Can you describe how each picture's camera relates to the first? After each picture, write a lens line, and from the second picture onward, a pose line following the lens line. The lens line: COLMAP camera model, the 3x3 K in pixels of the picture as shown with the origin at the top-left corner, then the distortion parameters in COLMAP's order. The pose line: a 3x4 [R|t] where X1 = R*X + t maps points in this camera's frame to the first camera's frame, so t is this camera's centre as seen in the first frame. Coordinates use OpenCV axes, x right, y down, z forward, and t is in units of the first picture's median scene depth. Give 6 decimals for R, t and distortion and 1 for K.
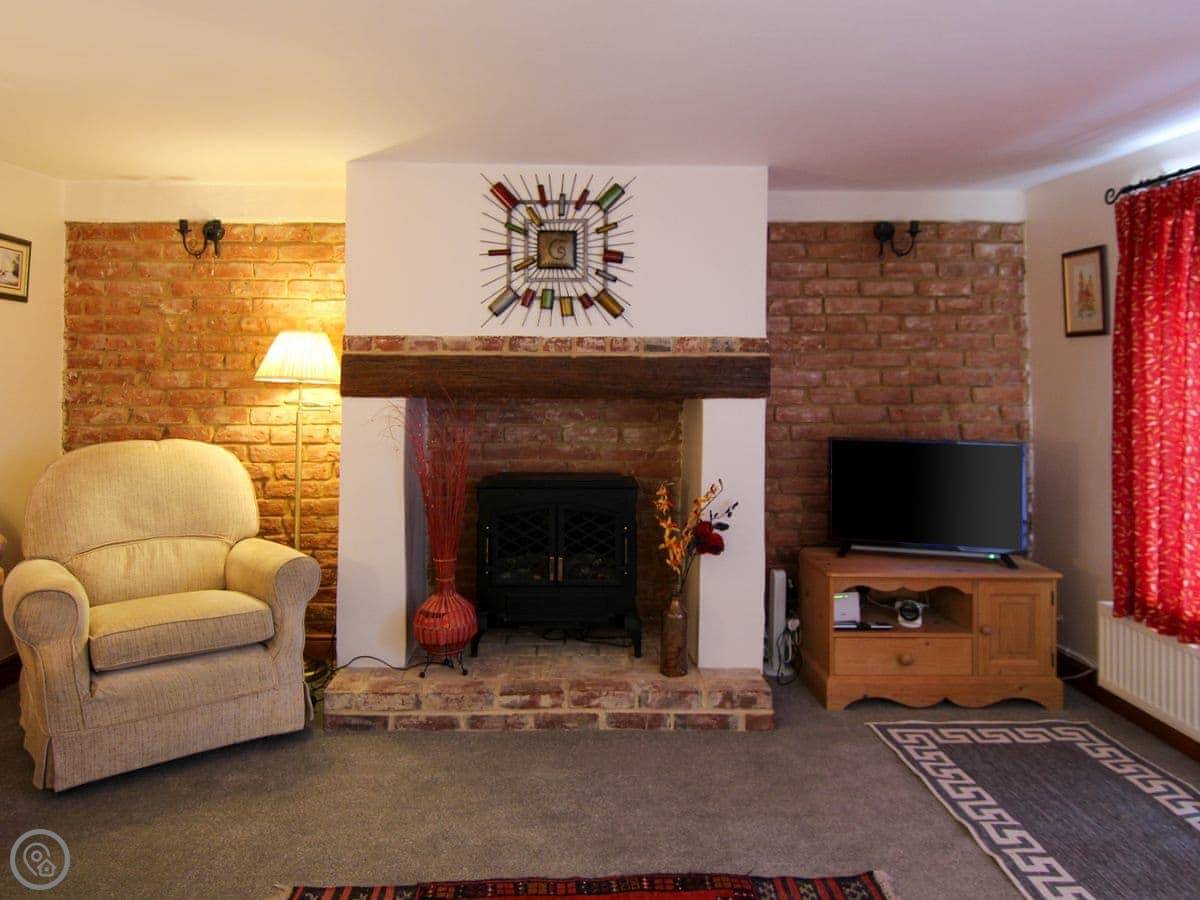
lens RADIAL K [[843.7, 0, 578.0], [0, 843.7, 355.5], [0, 0, 1]] dist [-0.003404, -0.002596]
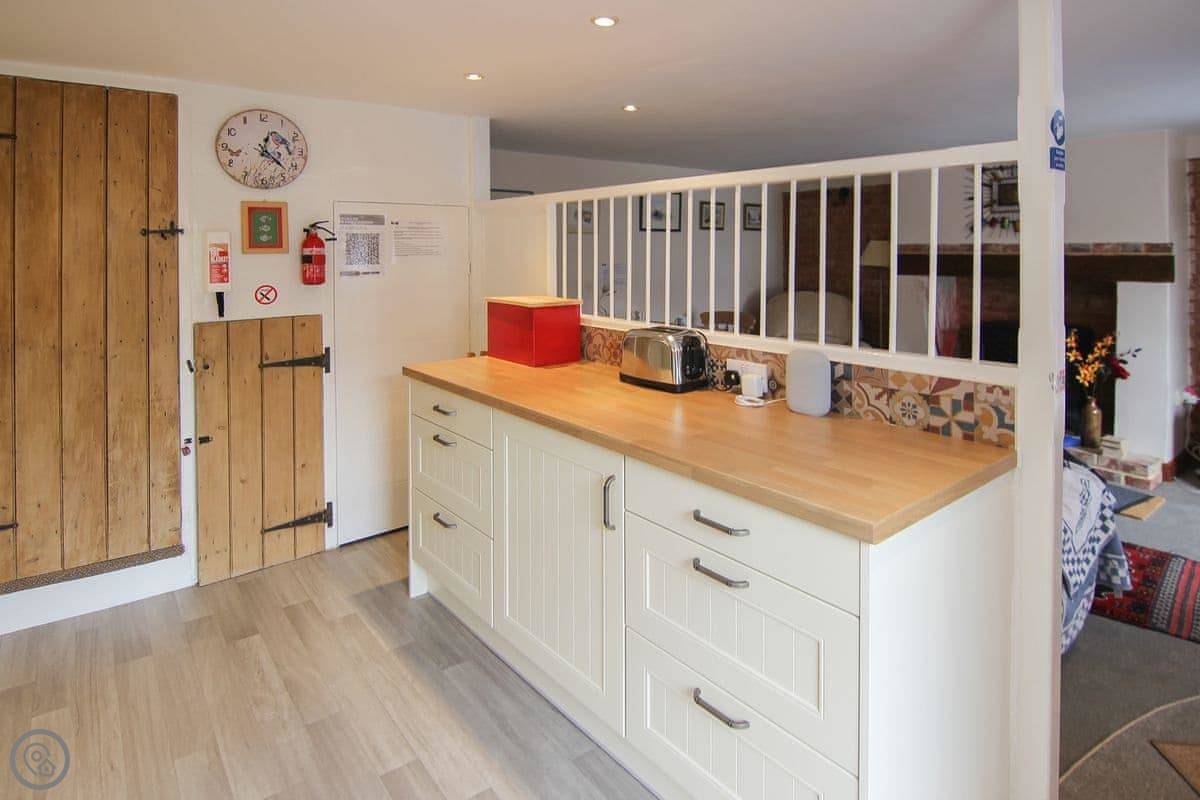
lens RADIAL K [[672.1, 0, 545.6], [0, 672.1, 258.5], [0, 0, 1]] dist [-0.000742, -0.000531]
pose [[0.559893, 0.006969, -0.828536, 0.595632], [0.025247, 0.999357, 0.025467, -0.051741], [0.828181, -0.035177, 0.559356, -0.597673]]
